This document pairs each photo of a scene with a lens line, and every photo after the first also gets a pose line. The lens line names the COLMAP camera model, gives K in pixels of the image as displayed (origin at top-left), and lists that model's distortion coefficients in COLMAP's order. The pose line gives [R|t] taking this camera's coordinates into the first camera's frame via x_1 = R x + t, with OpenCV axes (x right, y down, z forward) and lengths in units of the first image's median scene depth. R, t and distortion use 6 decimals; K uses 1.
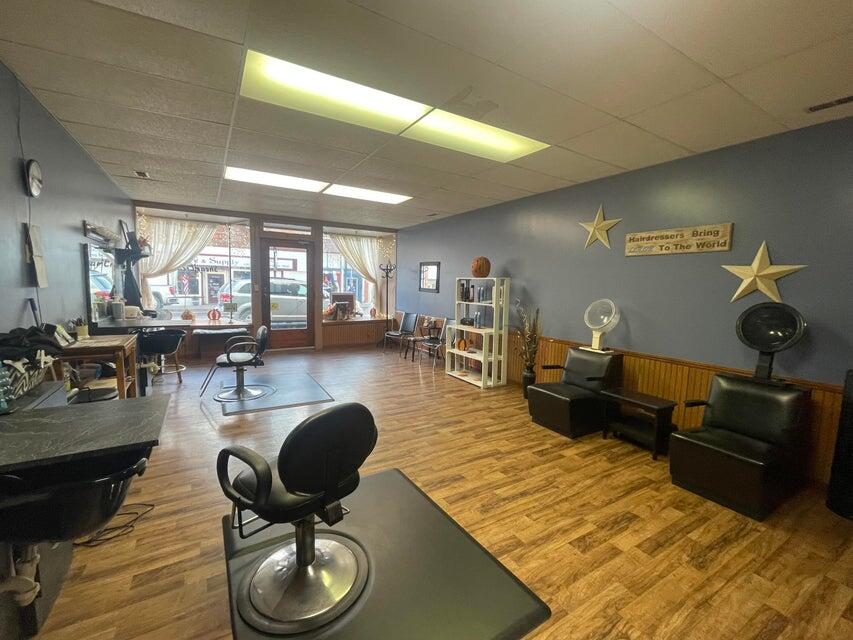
lens RADIAL K [[368.1, 0, 424.7], [0, 368.1, 320.4], [0, 0, 1]] dist [0.000400, 0.000705]
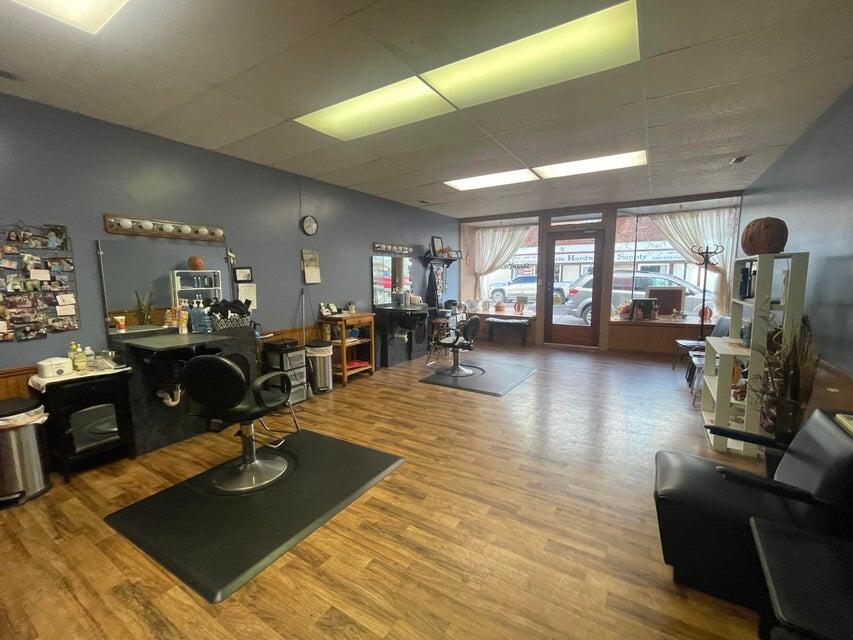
lens RADIAL K [[368.1, 0, 423.4], [0, 368.1, 320.6], [0, 0, 1]] dist [0.000400, 0.000705]
pose [[0.451704, 0.075406, -0.888976, 0.328166], [-0.066659, 0.996489, 0.050655, -0.010996], [0.889674, 0.036378, 0.455145, 0.236070]]
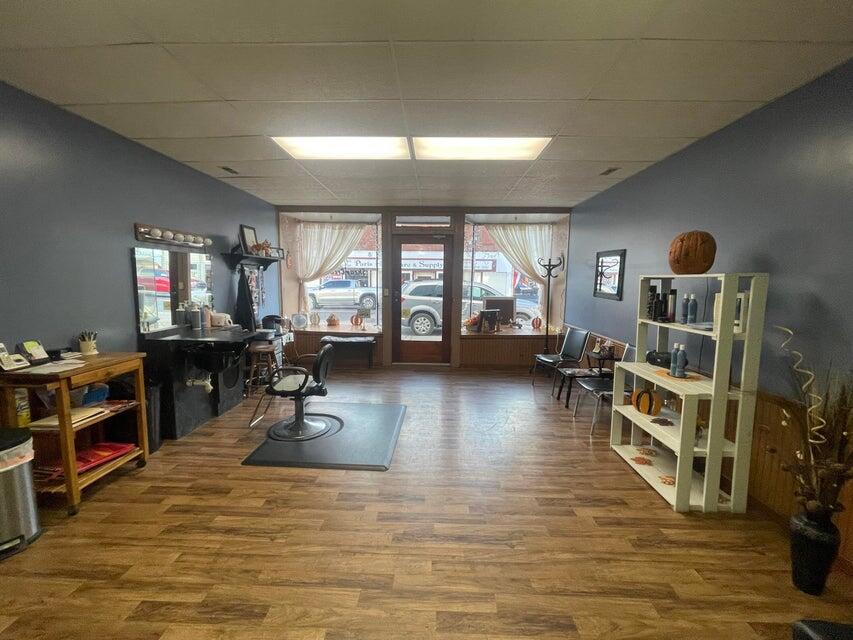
lens RADIAL K [[368.1, 0, 423.5], [0, 368.1, 322.0], [0, 0, 1]] dist [0.000400, 0.000705]
pose [[0.839970, 0.045828, -0.540694, 0.094744], [-0.043780, 0.998902, 0.016652, -0.035467], [0.540864, 0.009685, 0.841054, 0.312360]]
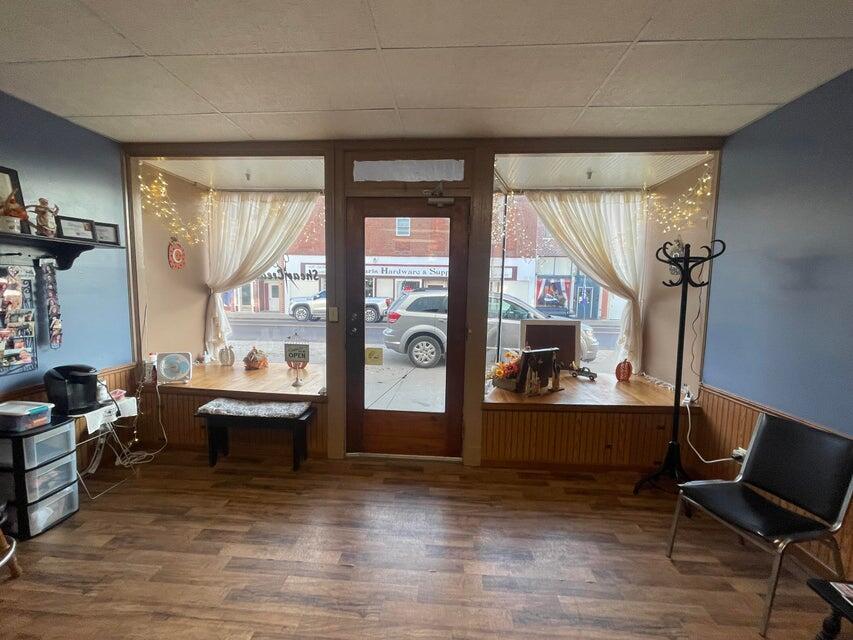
lens RADIAL K [[368.1, 0, 424.1], [0, 368.1, 320.8], [0, 0, 1]] dist [0.000400, 0.000705]
pose [[0.819135, 0.037752, -0.572357, -0.118635], [-0.052461, 0.998580, -0.009215, -0.081785], [0.571197, 0.037574, 0.819953, 0.703723]]
